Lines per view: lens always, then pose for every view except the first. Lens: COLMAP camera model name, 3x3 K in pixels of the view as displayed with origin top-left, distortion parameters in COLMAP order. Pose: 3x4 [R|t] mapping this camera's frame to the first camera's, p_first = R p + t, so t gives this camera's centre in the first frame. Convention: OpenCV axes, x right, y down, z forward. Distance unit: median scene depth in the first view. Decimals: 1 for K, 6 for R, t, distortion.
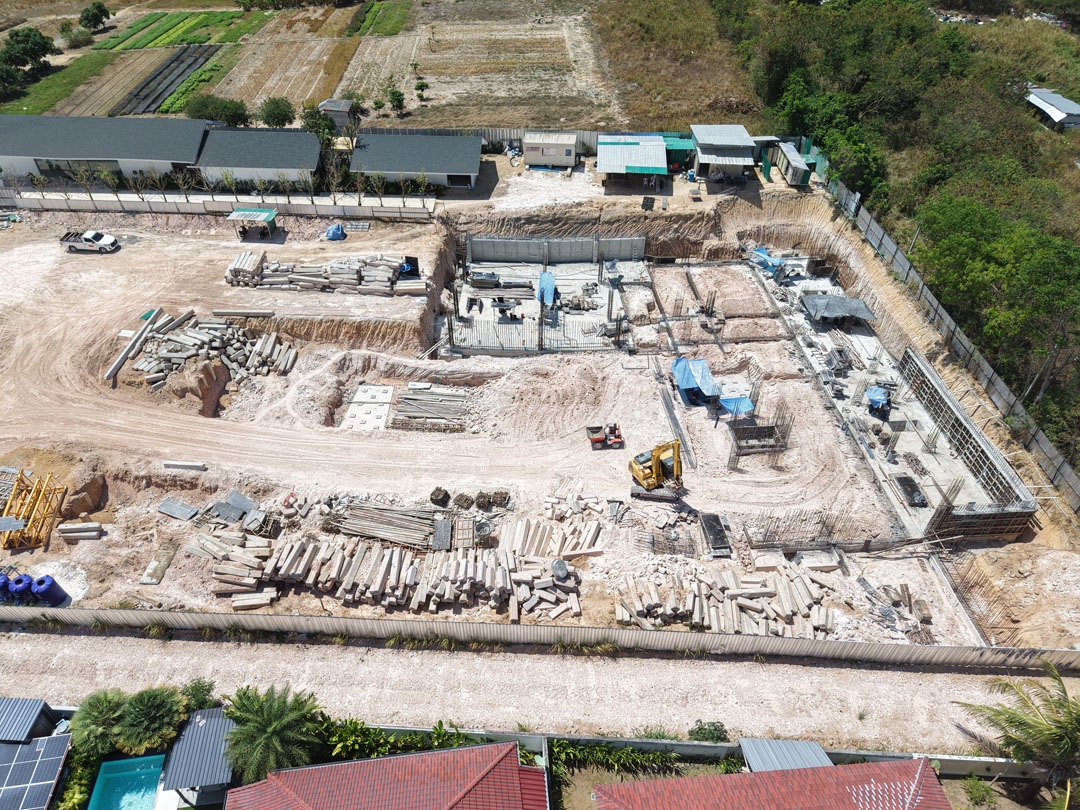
lens RADIAL K [[726.0, 0, 540.0], [0, 726.0, 405.0], [0, 0, 1]] dist [0.024559, -0.003611]
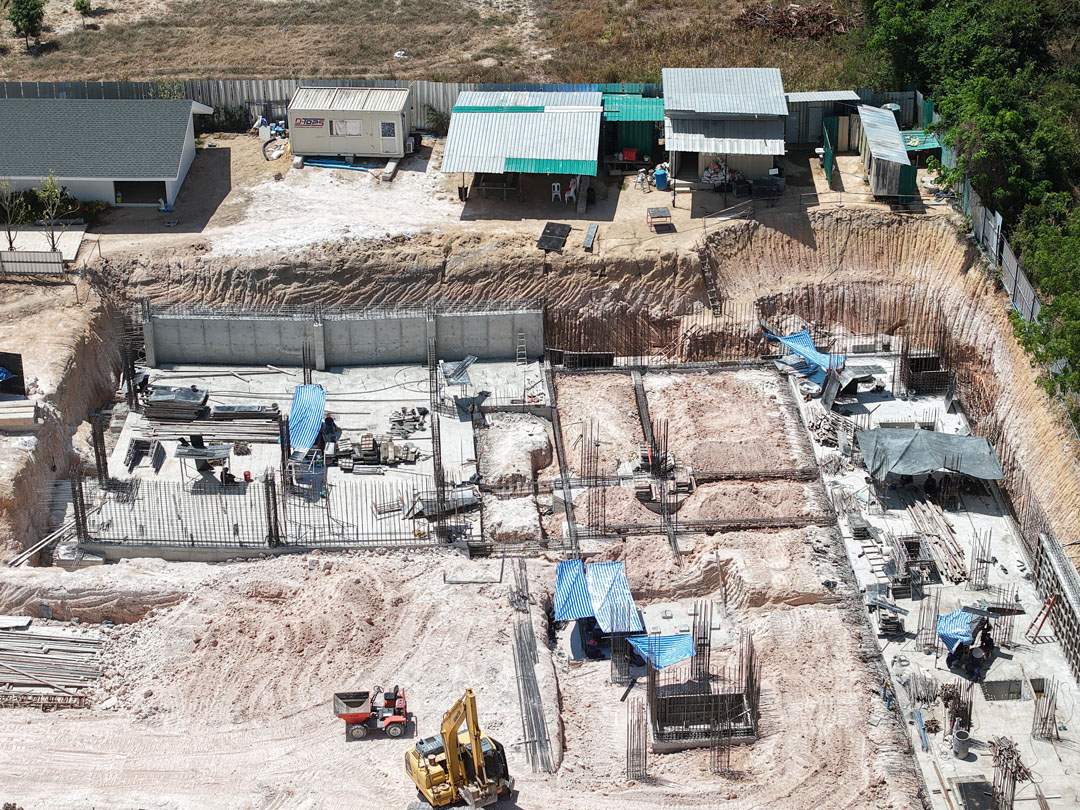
lens RADIAL K [[2259.9, 0, 540.0], [0, 2259.9, 405.0], [0, 0, 1]] dist [-0.035525, -0.224557]
pose [[0.999920, -0.006614, -0.010750, 0.163159], [0.004400, 0.980938, -0.194270, 0.101114], [0.011830, 0.194207, 0.980889, -0.368331]]
